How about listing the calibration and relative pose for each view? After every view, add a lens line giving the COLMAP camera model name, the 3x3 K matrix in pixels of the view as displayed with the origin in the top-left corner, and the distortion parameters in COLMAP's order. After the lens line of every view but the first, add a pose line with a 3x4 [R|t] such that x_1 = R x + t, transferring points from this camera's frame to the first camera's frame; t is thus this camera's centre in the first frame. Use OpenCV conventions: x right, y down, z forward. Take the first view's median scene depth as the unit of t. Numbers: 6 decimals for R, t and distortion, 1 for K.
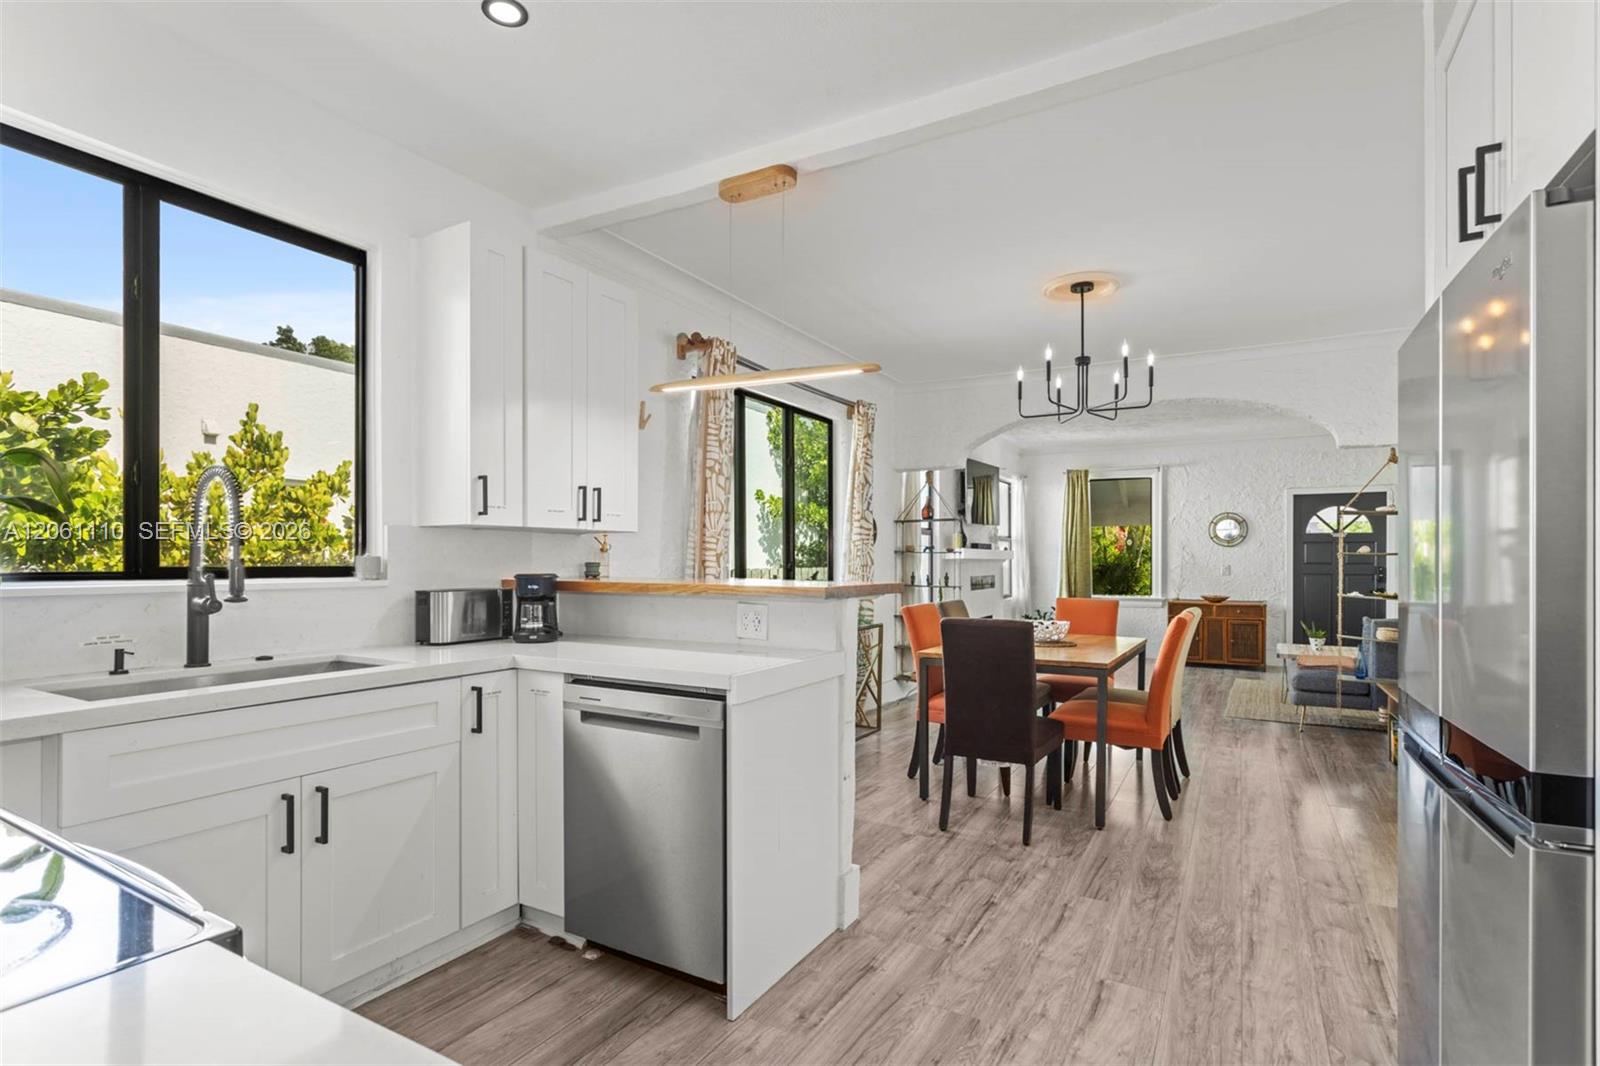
lens RADIAL K [[770.6, 0, 812.0], [0, 770.6, 560.6], [0, 0, 1]] dist [-0.015385, 0.005420]
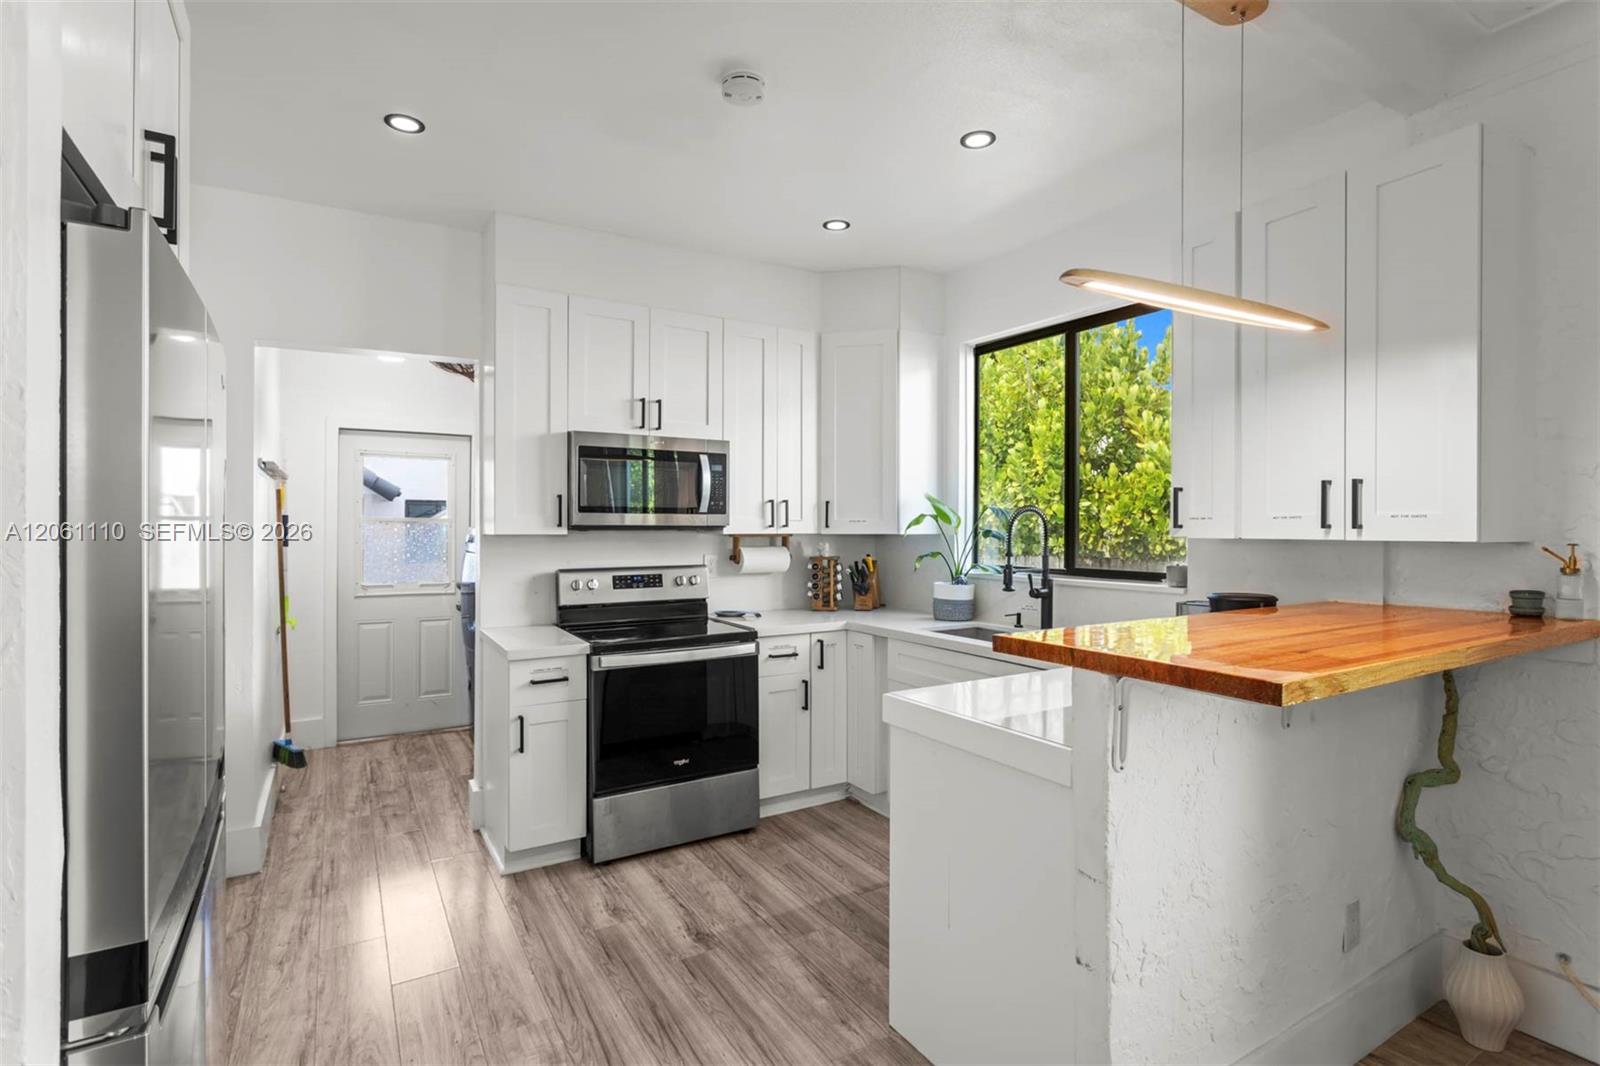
lens RADIAL K [[770.6, 0, 801.0], [0, 770.6, 533.7], [0, 0, 1]] dist [-0.015385, 0.005420]
pose [[-0.491667, 0.003068, -0.870778, 0.424906], [-0.001465, 0.999989, 0.004350, -0.037017], [0.870782, 0.003415, -0.491657, 0.690146]]
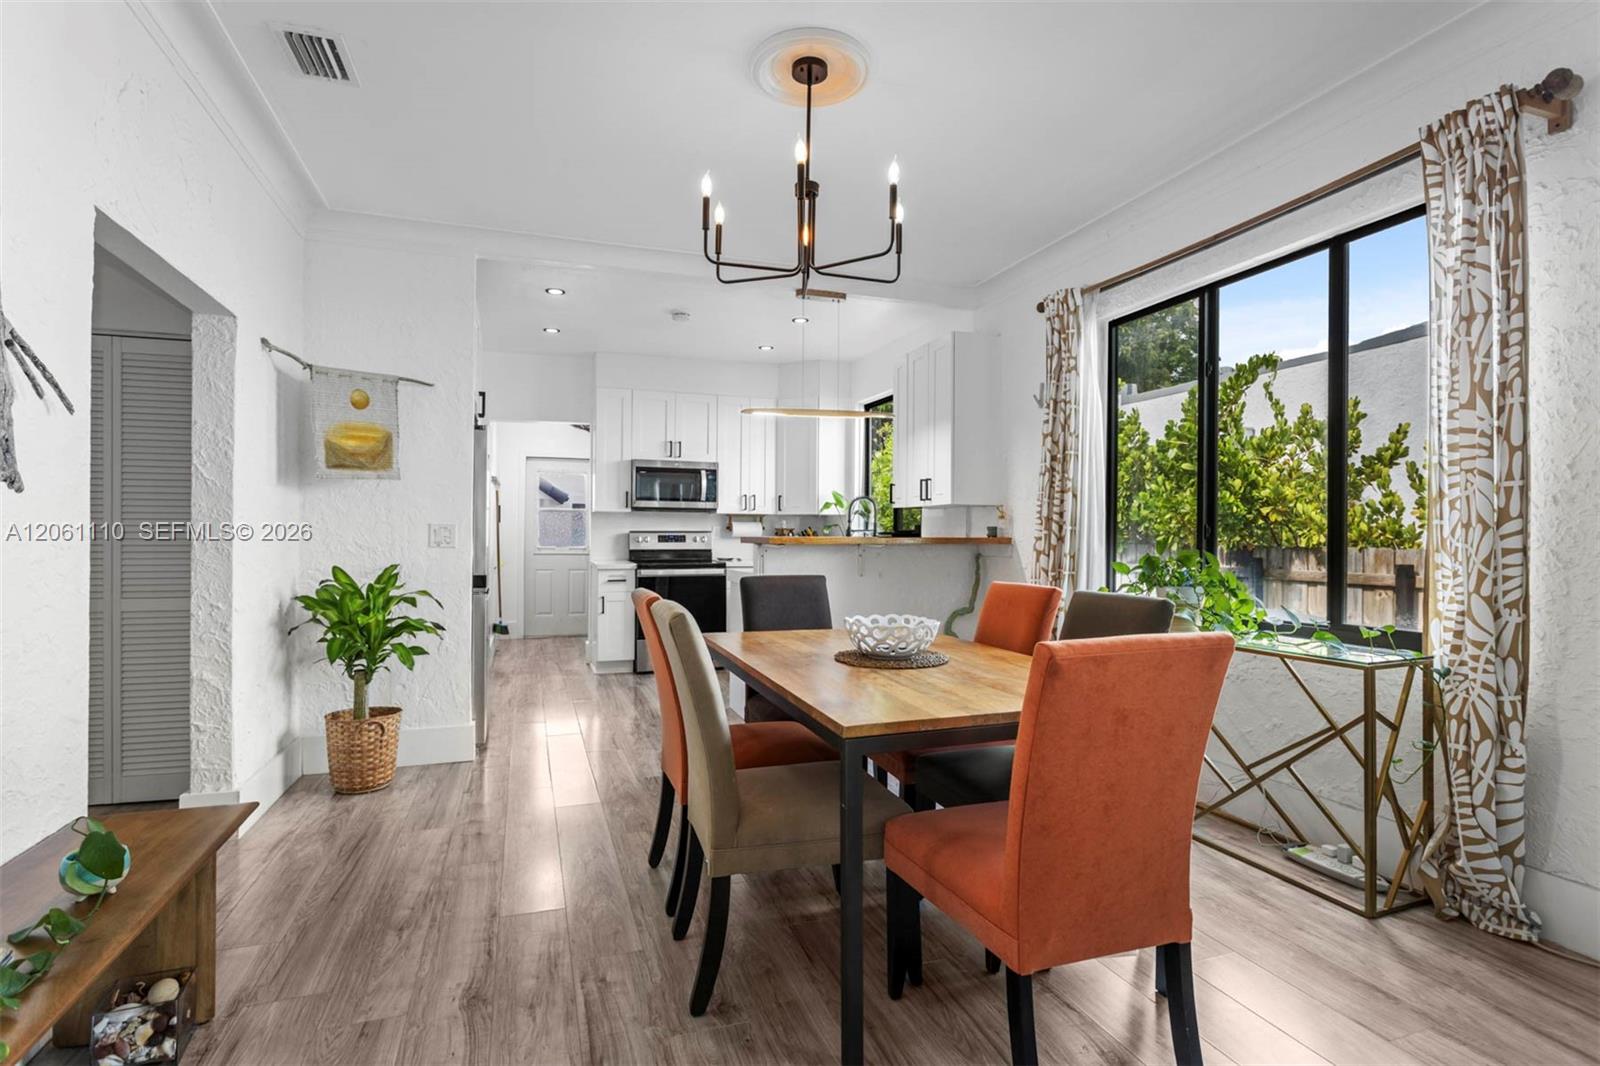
lens RADIAL K [[770.6, 0, 802.6], [0, 770.6, 537.9], [0, 0, 1]] dist [-0.015385, 0.005420]
pose [[-0.653747, -0.004781, -0.756698, 0.818235], [-0.007141, 0.999974, -0.000148, 0.019692], [0.756679, 0.005307, -0.653765, 1.395234]]
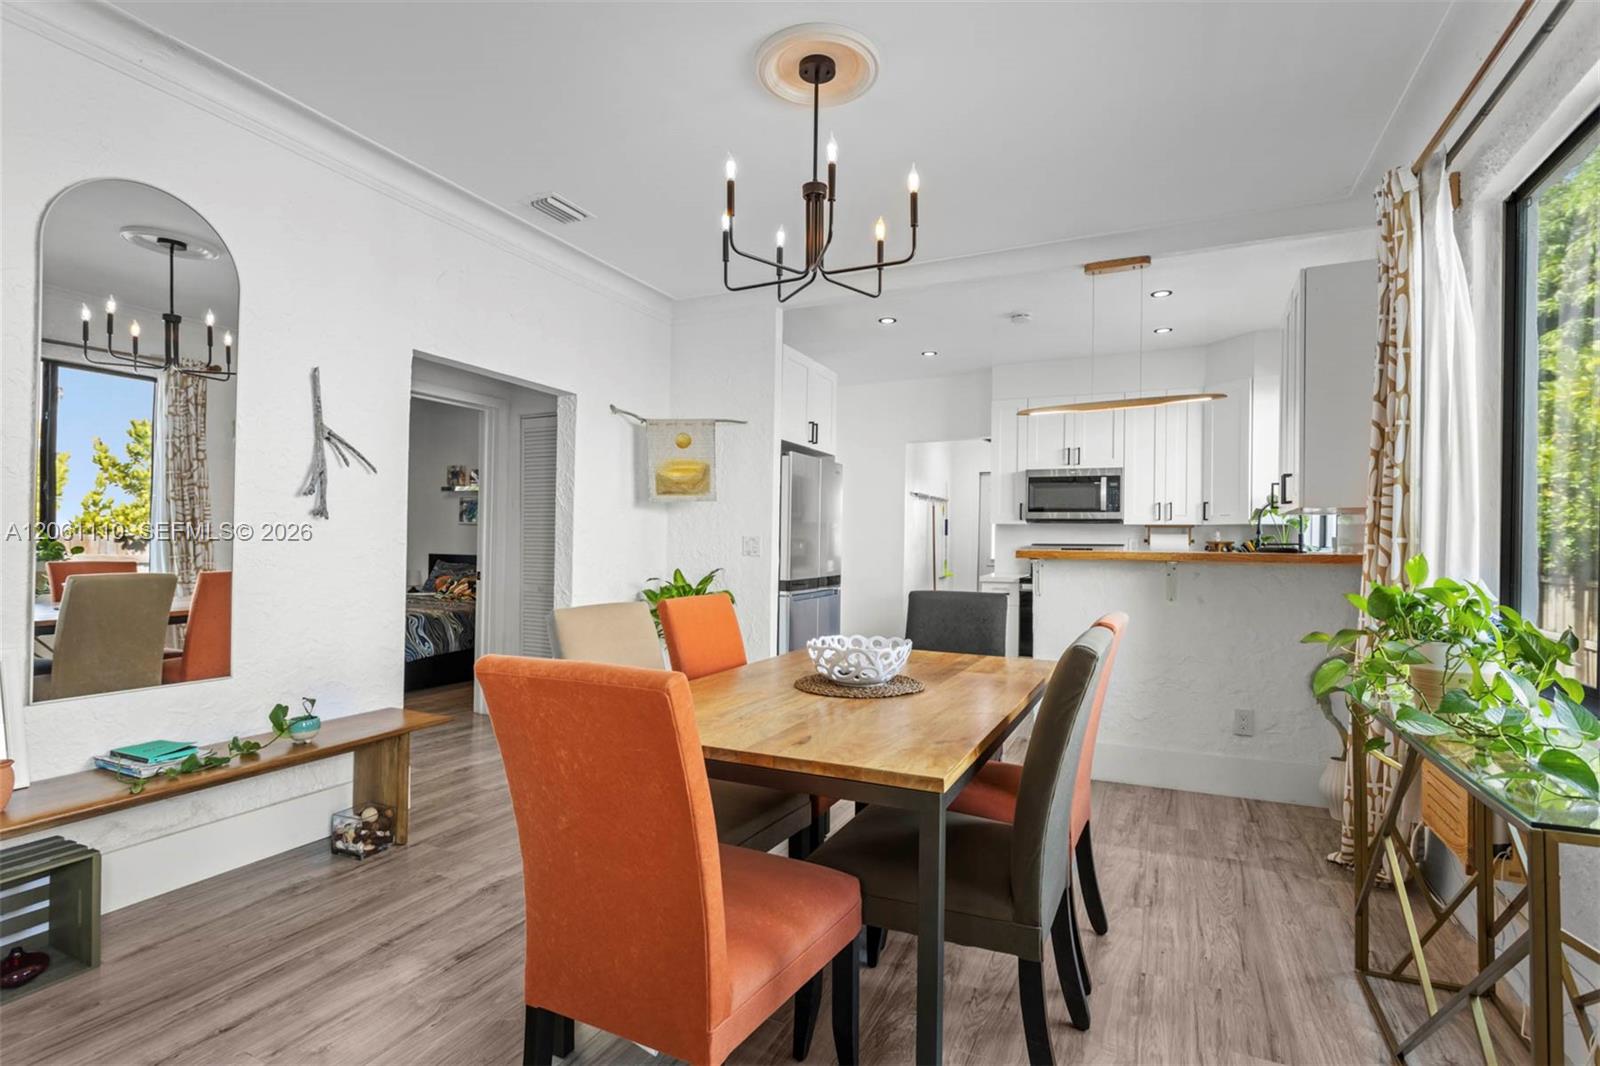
lens RADIAL K [[770.6, 0, 804.2], [0, 770.6, 535.9], [0, 0, 1]] dist [-0.015385, 0.005420]
pose [[-0.996592, -0.017441, -0.080626, 0.407173], [-0.016596, 0.999800, -0.011134, 0.016210], [0.080804, -0.009758, -0.996682, 1.586944]]
